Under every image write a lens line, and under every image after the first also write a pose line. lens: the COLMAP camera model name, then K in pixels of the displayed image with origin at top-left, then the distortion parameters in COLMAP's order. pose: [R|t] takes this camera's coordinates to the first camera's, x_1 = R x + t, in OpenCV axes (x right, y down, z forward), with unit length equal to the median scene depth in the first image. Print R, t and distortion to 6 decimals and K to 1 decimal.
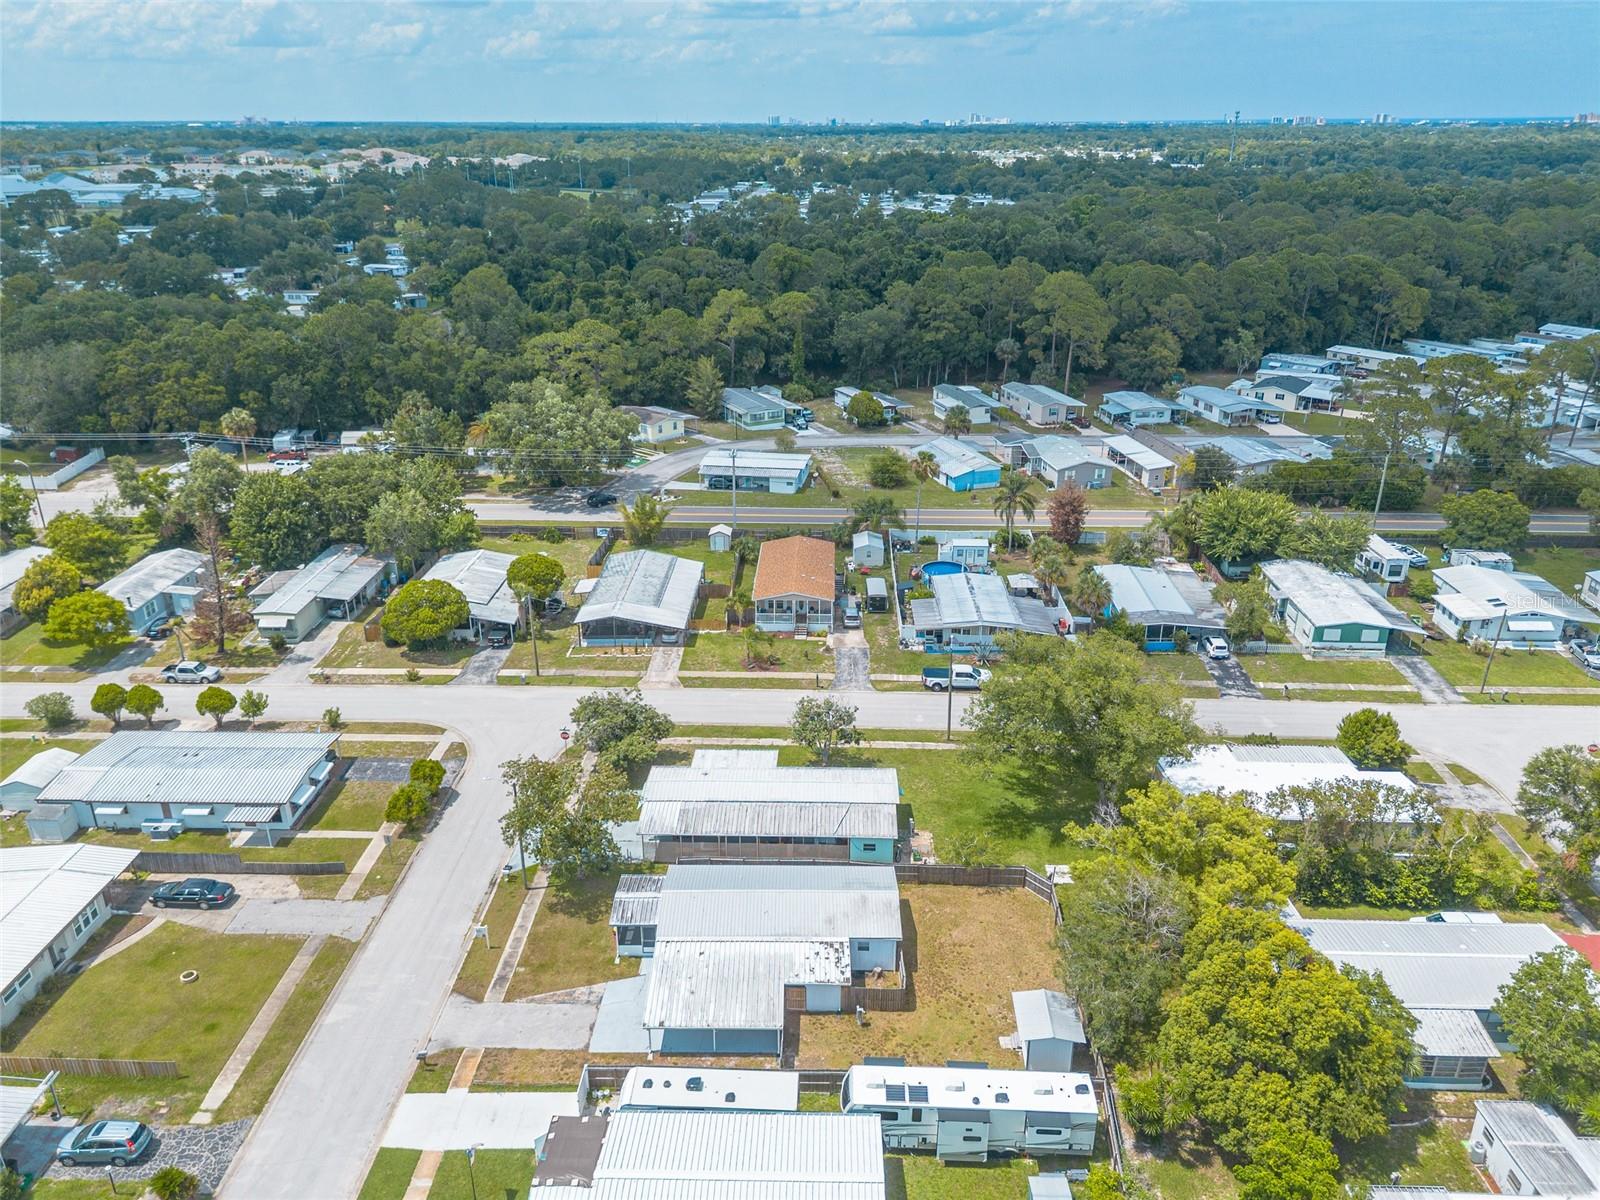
lens RADIAL K [[1145.5, 0, 800.0], [0, 1145.5, 600.0], [0, 0, 1]] dist [0.070710, -0.079008]
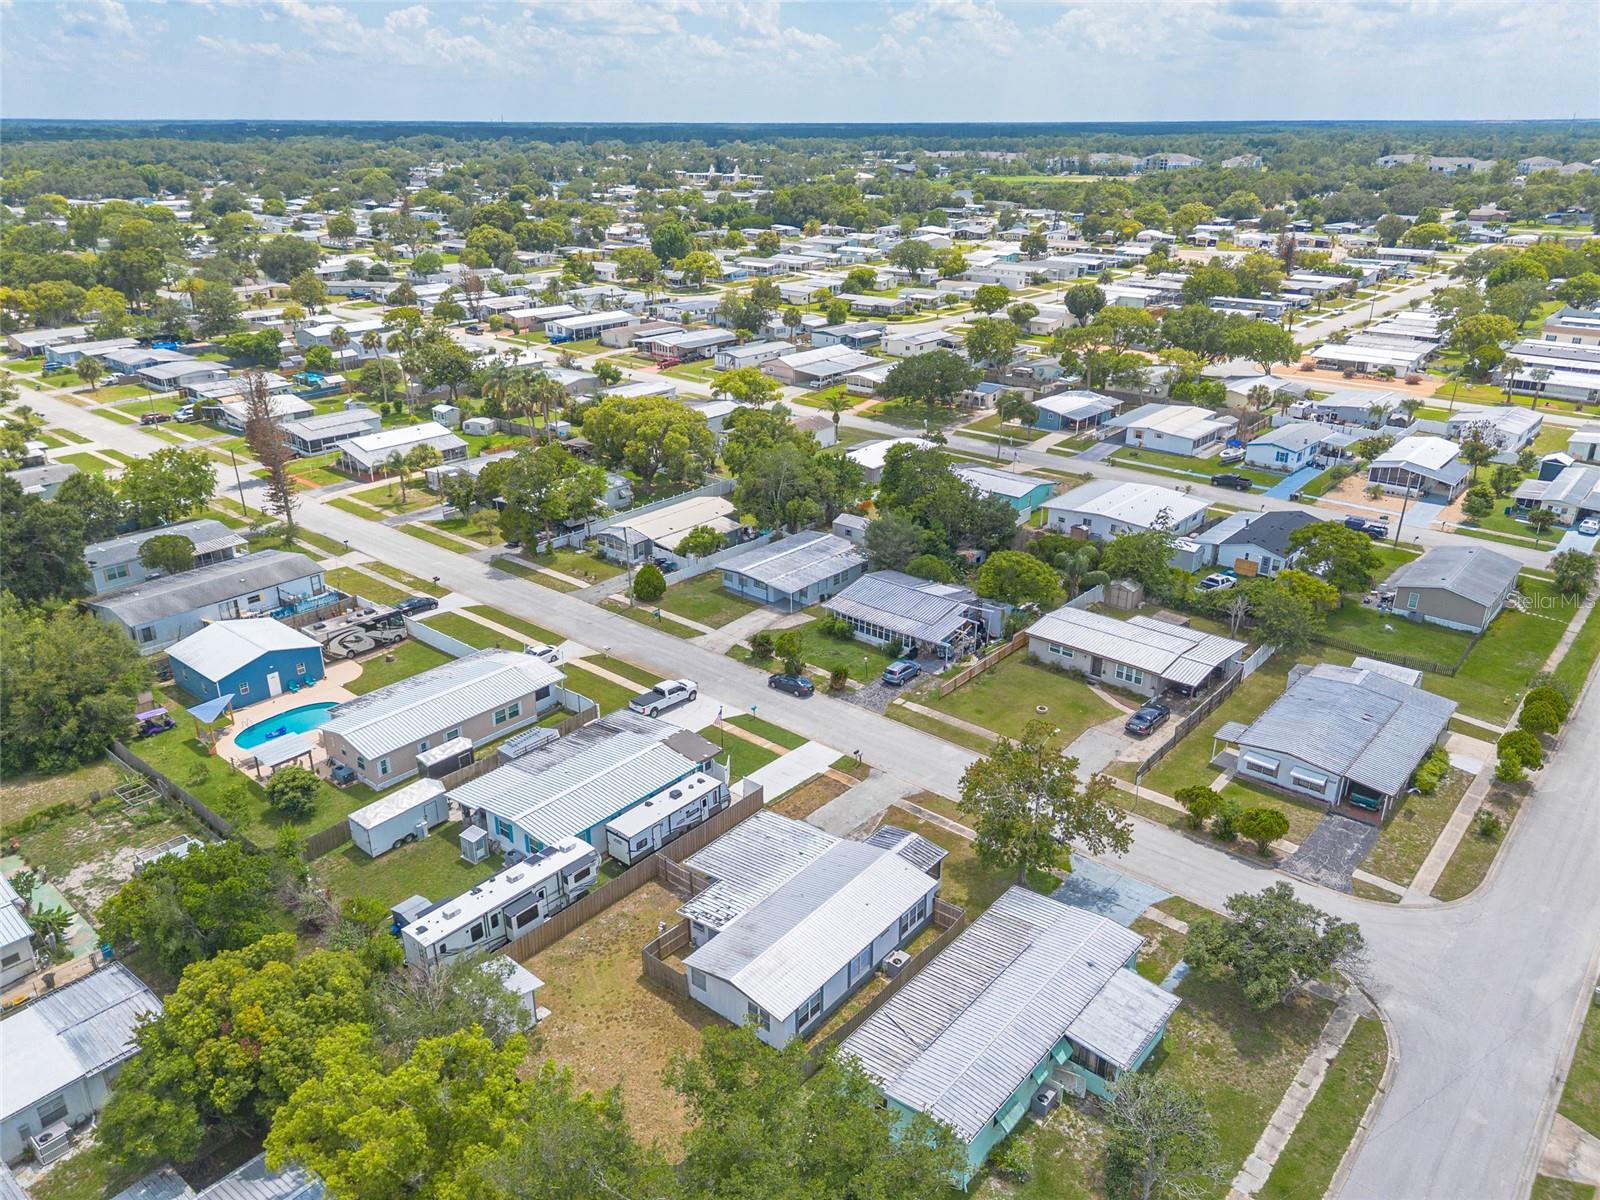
lens RADIAL K [[1145.5, 0, 800.0], [0, 1145.5, 600.0], [0, 0, 1]] dist [0.070710, -0.079008]
pose [[-0.622341, 0.305203, -0.720793, 0.629365], [-0.298733, 0.758541, 0.579116, -0.503685], [0.723499, 0.575732, -0.380897, 1.307097]]
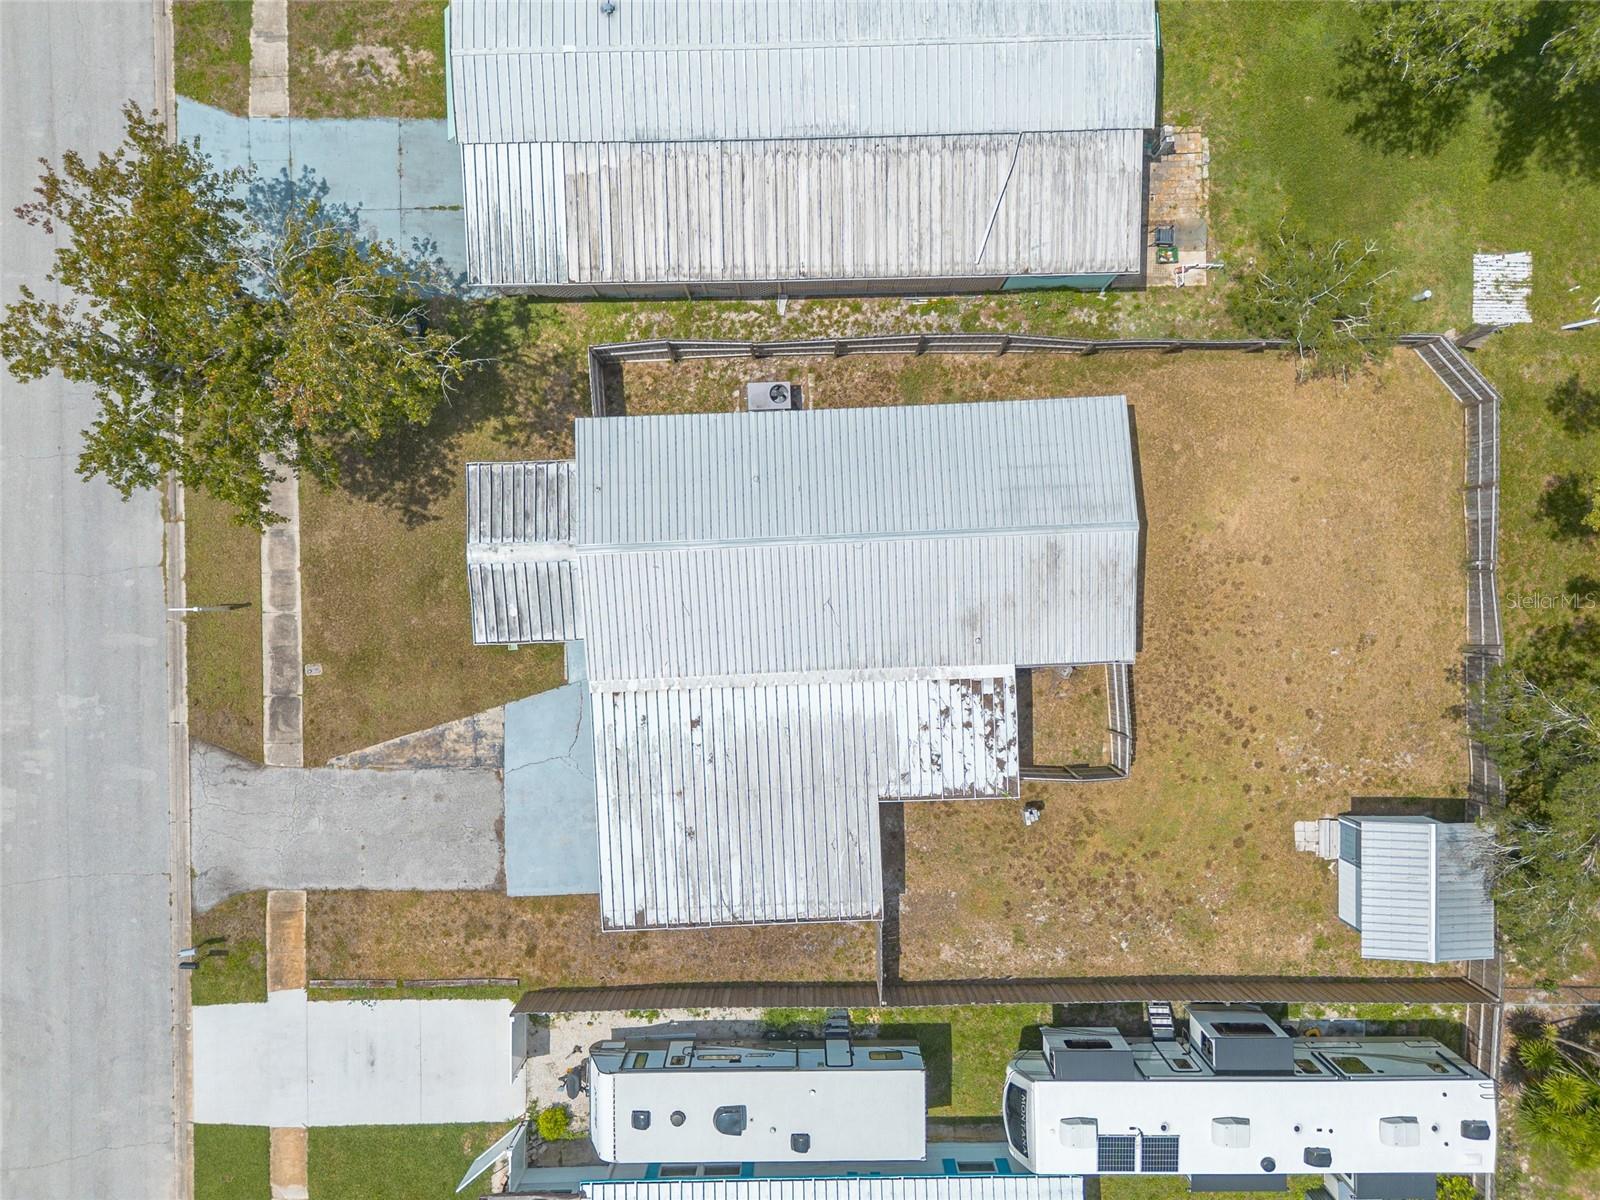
lens RADIAL K [[1145.5, 0, 800.0], [0, 1145.5, 600.0], [0, 0, 1]] dist [0.070710, -0.079008]
pose [[0.998817, -0.048500, -0.003648, -0.040457], [0.022031, 0.384289, 0.922950, -0.138520], [-0.043361, -0.921938, 0.384902, 0.893043]]
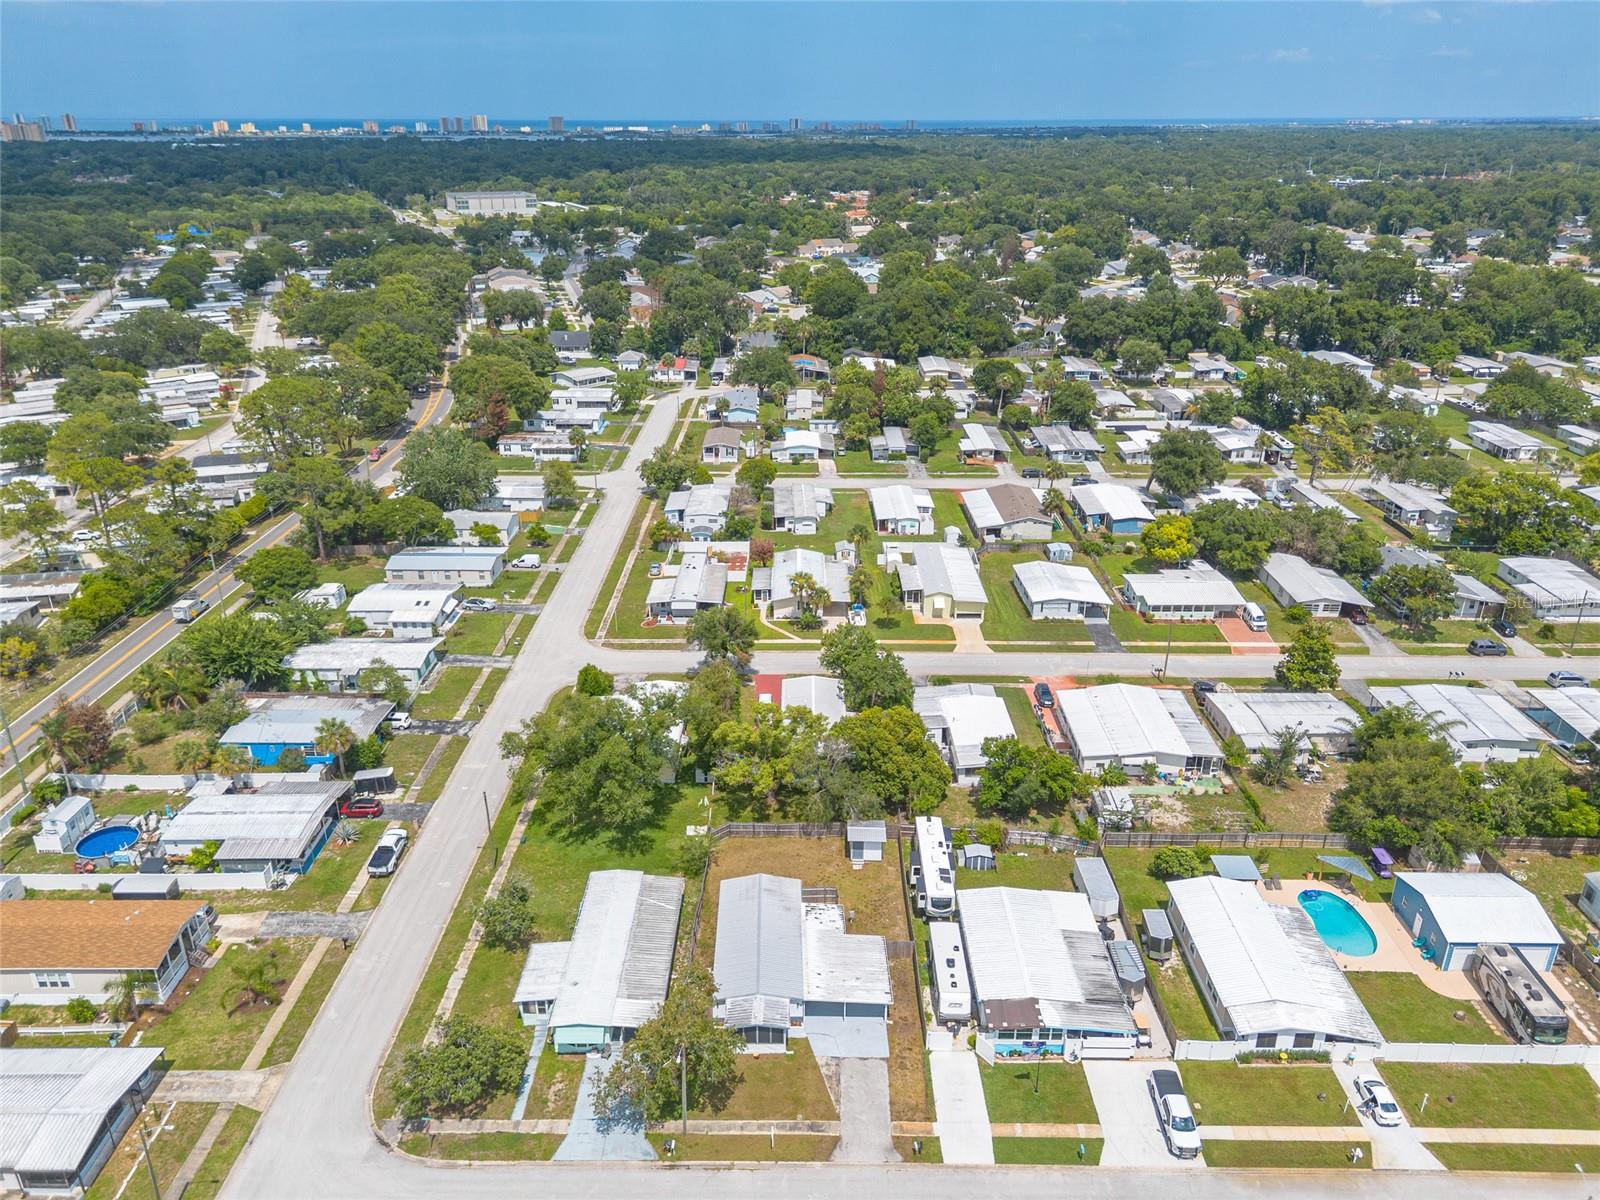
lens RADIAL K [[1145.5, 0, 800.0], [0, 1145.5, 600.0], [0, 0, 1]] dist [0.070710, -0.079008]
pose [[-0.025448, -0.387524, 0.921508, -1.183815], [0.385213, 0.846819, 0.366753, -0.578895], [-0.922477, 0.364310, 0.127729, 0.712048]]
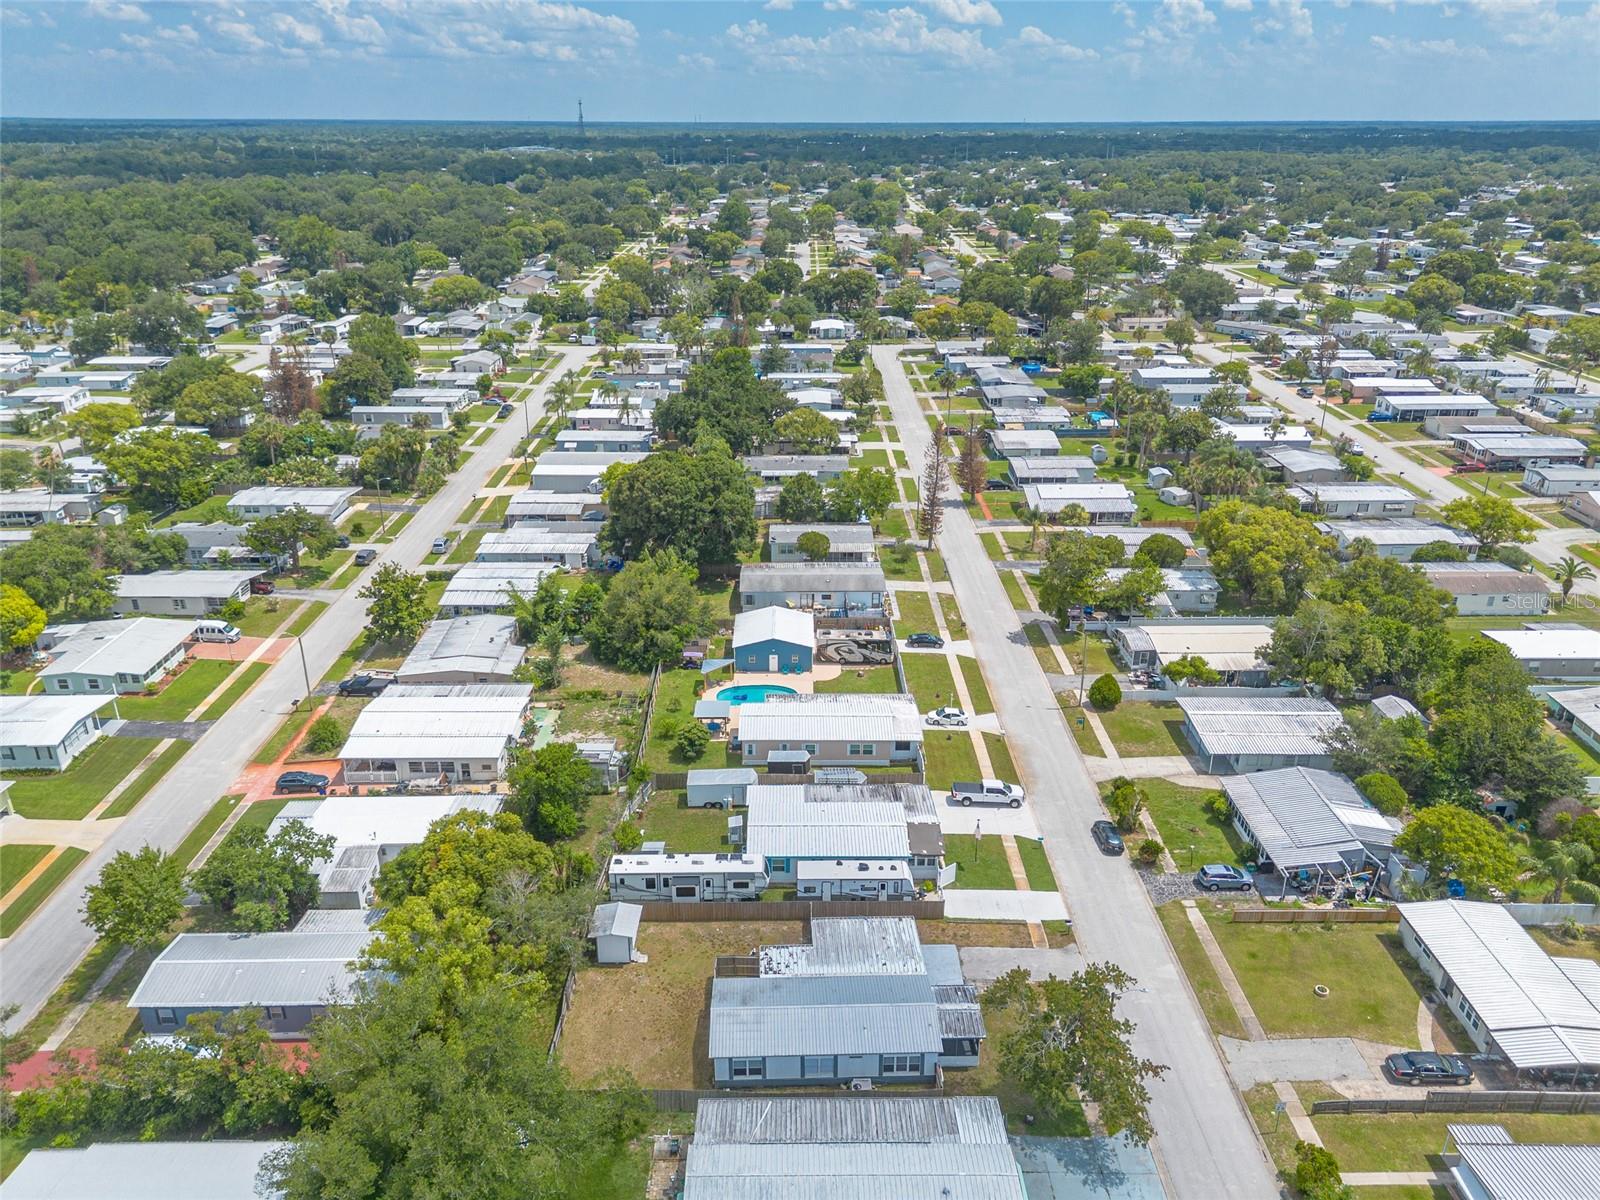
lens RADIAL K [[1145.5, 0, 800.0], [0, 1145.5, 600.0], [0, 0, 1]] dist [0.070710, -0.079008]
pose [[-0.999148, 0.016958, -0.037629, 0.041328], [-0.014912, 0.701791, 0.712227, -0.827801], [0.038486, 0.712181, -0.700940, 1.610149]]
